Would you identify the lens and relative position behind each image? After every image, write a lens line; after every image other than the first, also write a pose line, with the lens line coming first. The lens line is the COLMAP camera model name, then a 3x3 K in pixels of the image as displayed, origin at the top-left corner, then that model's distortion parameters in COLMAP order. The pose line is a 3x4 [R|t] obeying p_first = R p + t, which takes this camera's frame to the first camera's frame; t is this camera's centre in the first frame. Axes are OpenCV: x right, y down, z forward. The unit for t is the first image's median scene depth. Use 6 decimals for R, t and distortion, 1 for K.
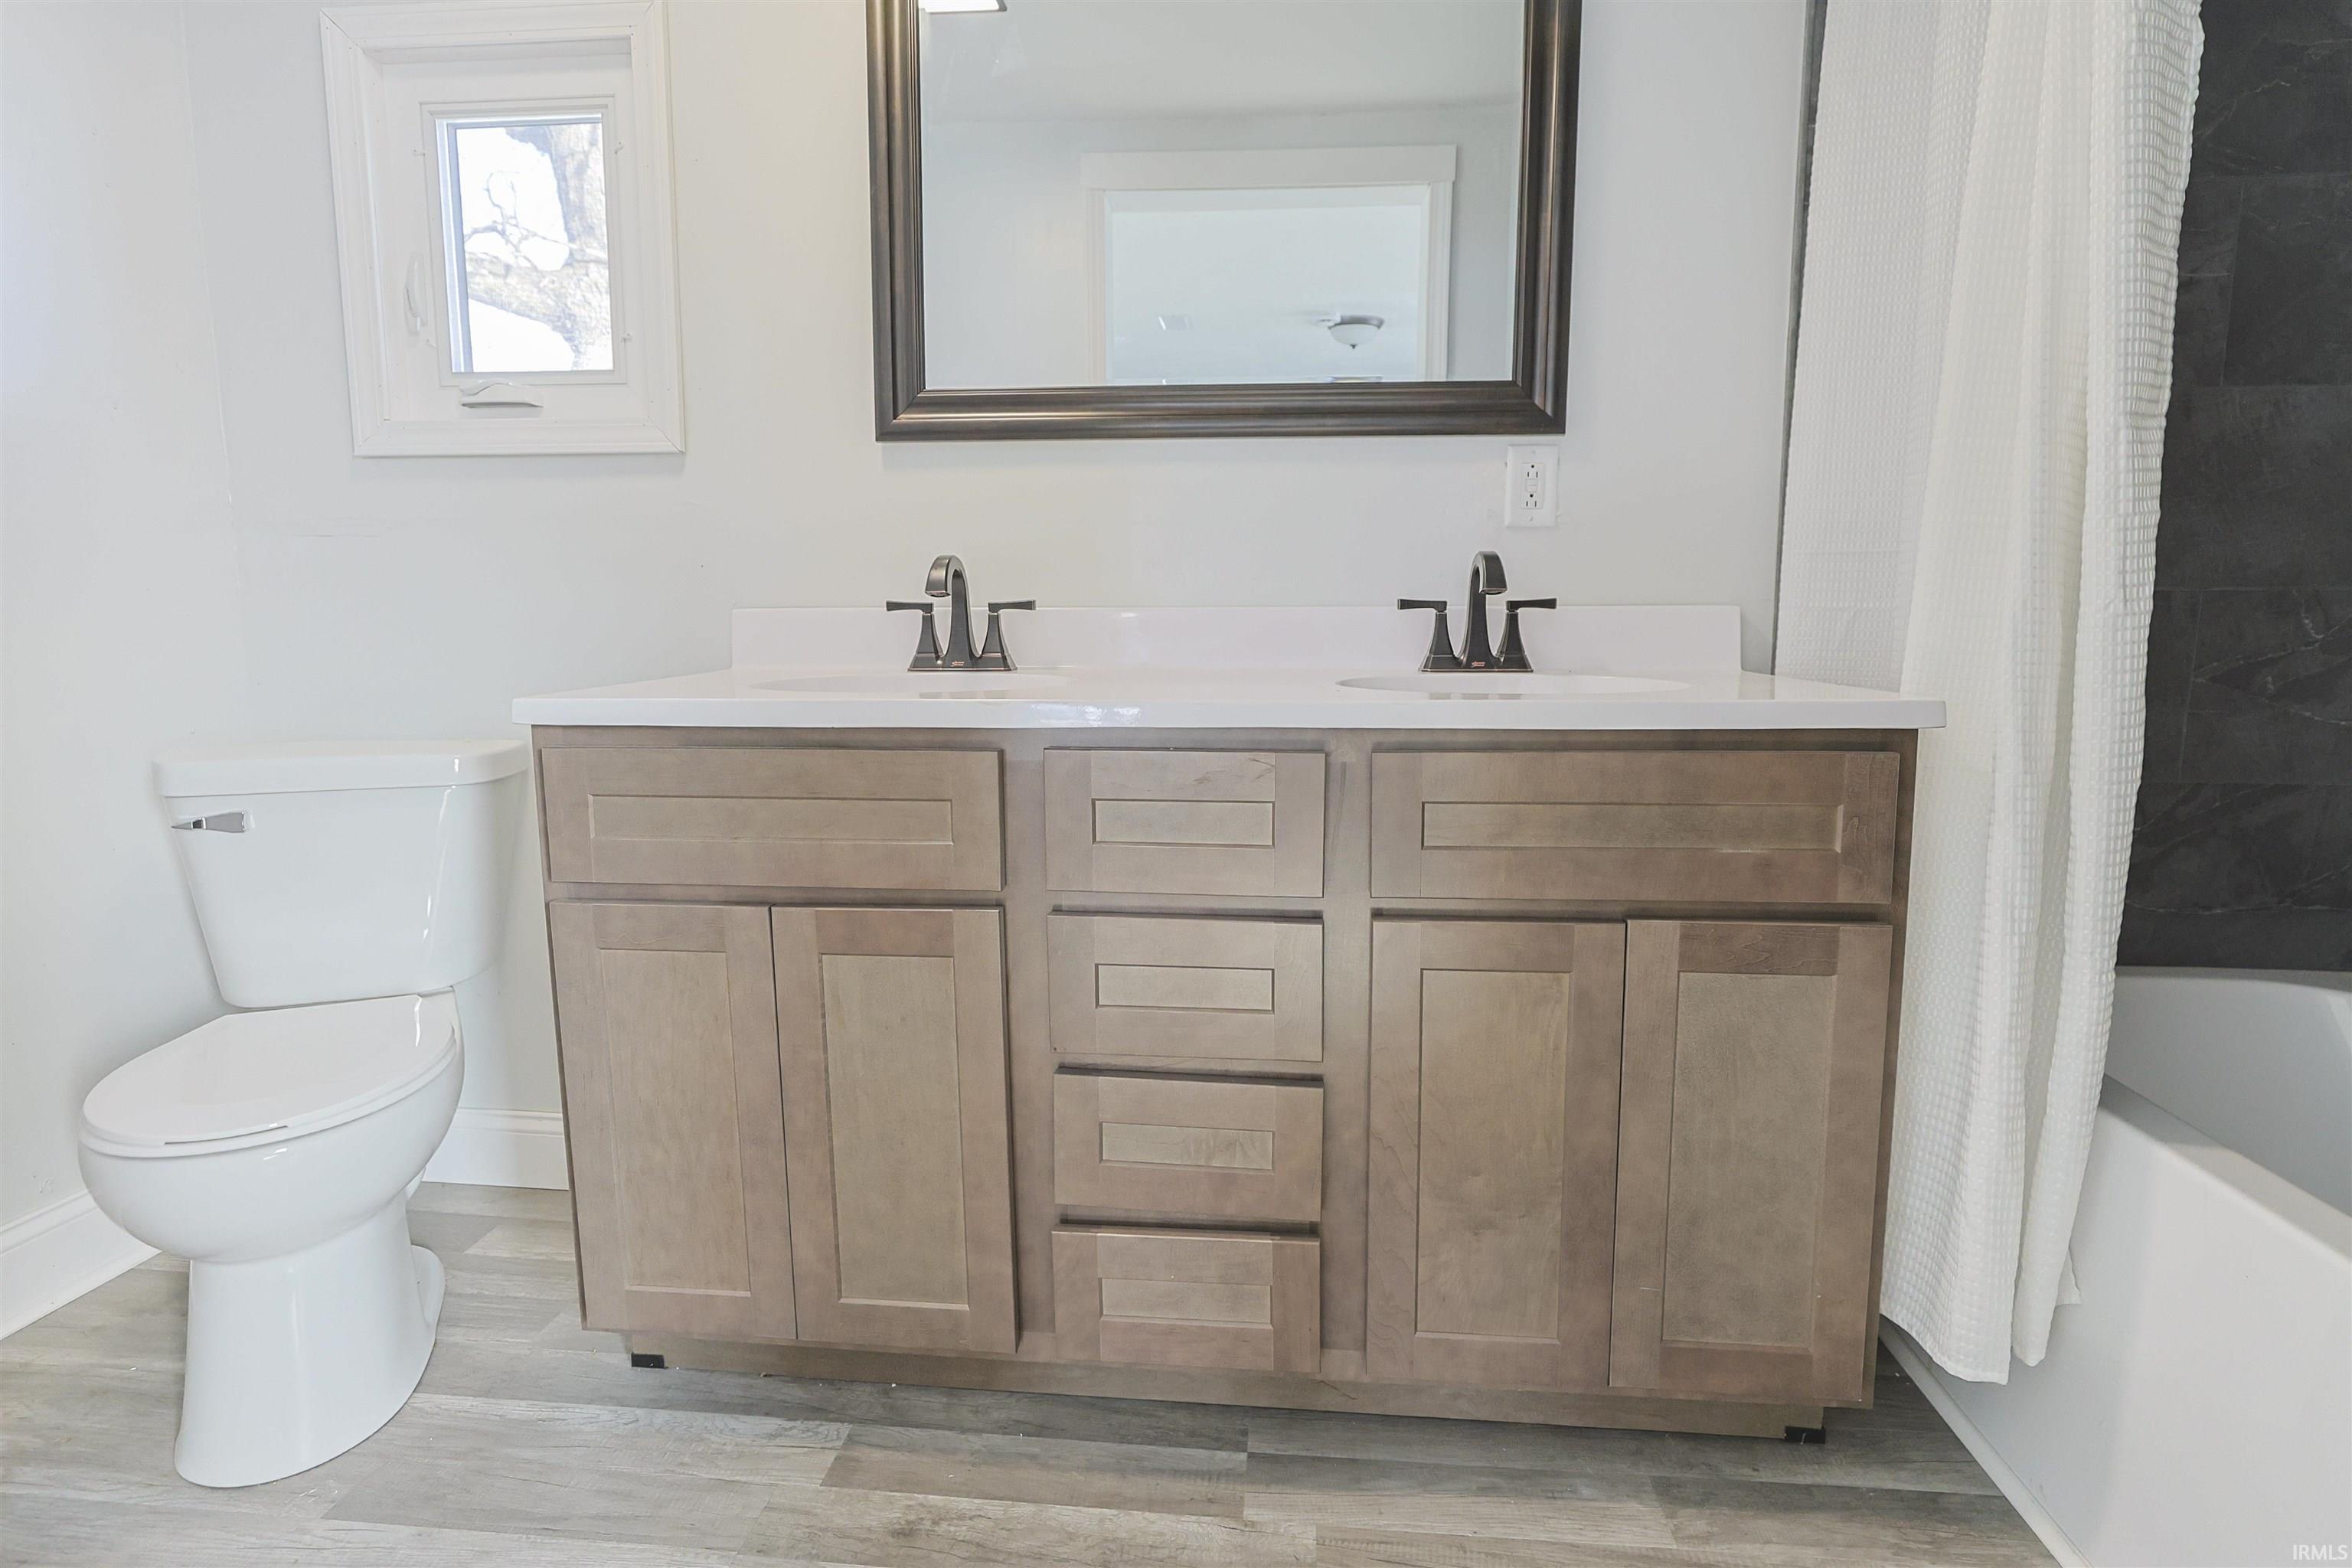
lens RADIAL K [[1134.1, 0, 1184.9], [0, 1134.1, 732.6], [0, 0, 1]] dist [-0.019632, 0.011283]
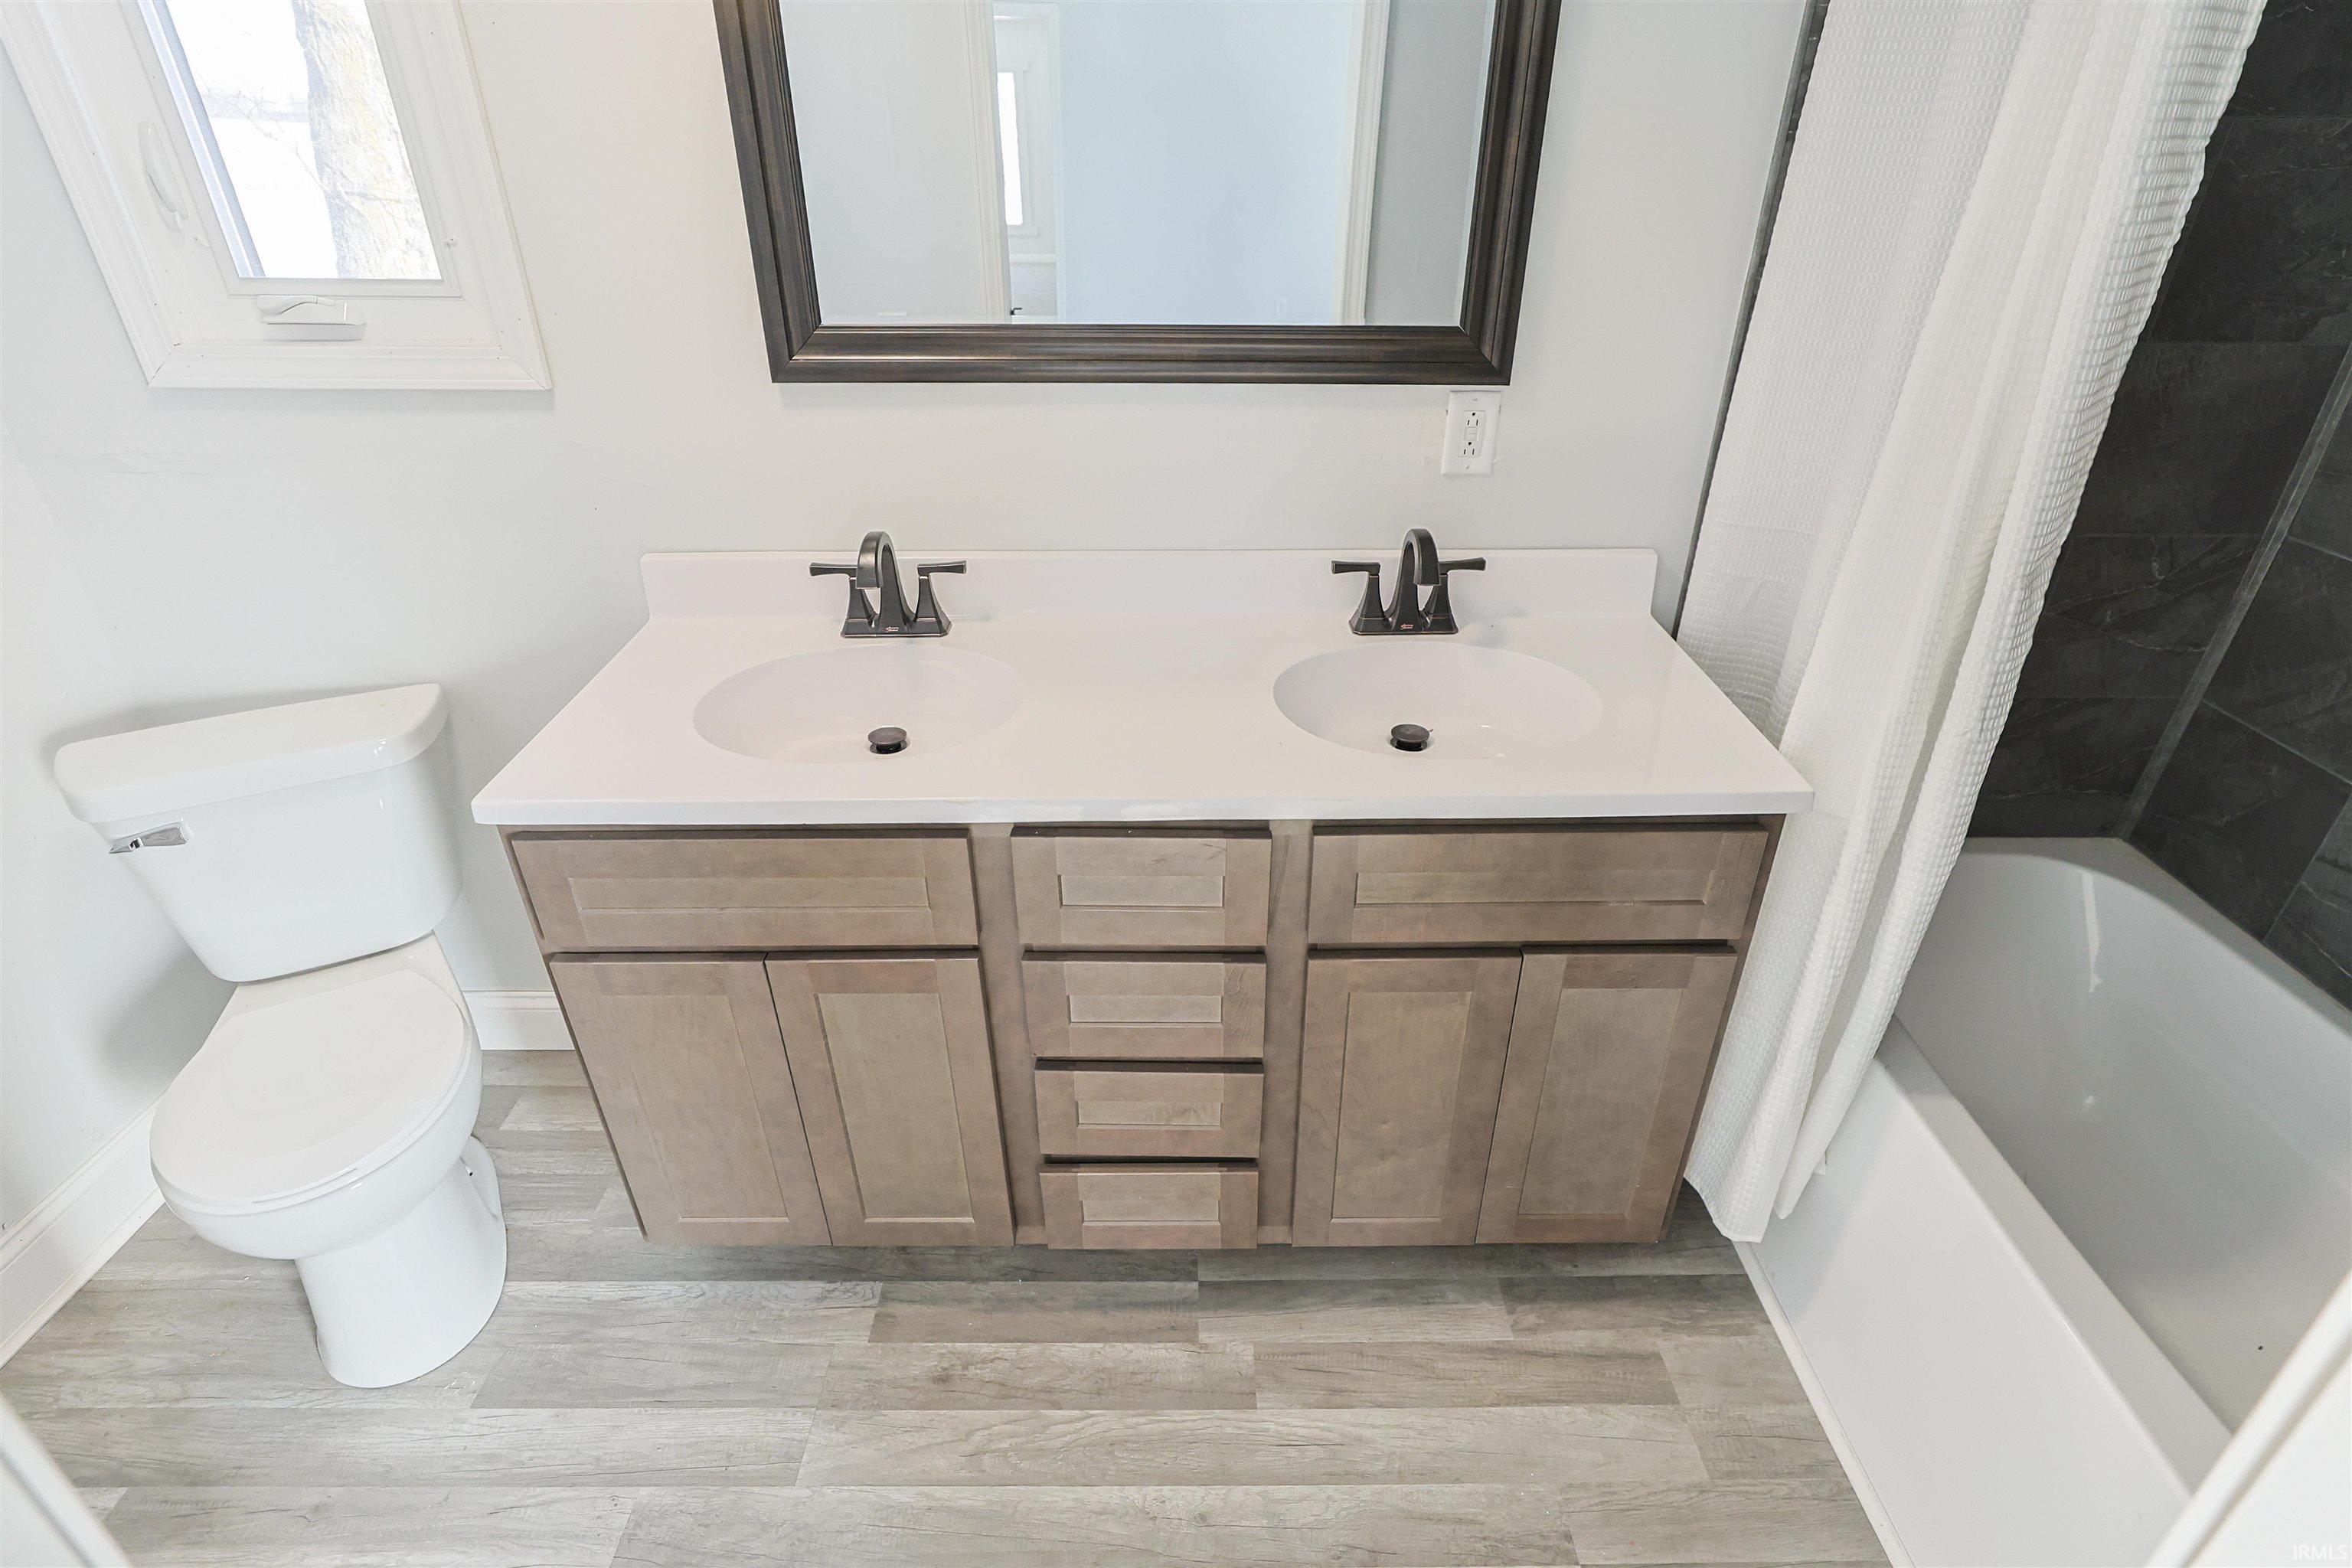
lens RADIAL K [[1135.5, 0, 1194.6], [0, 1135.5, 778.5], [0, 0, 1]] dist [-0.019393, 0.012057]
pose [[0.994975, -0.044219, 0.089828, -0.041891], [0.007886, 0.929008, 0.369975, -0.397789], [-0.099811, -0.367408, 0.924689, 0.011438]]
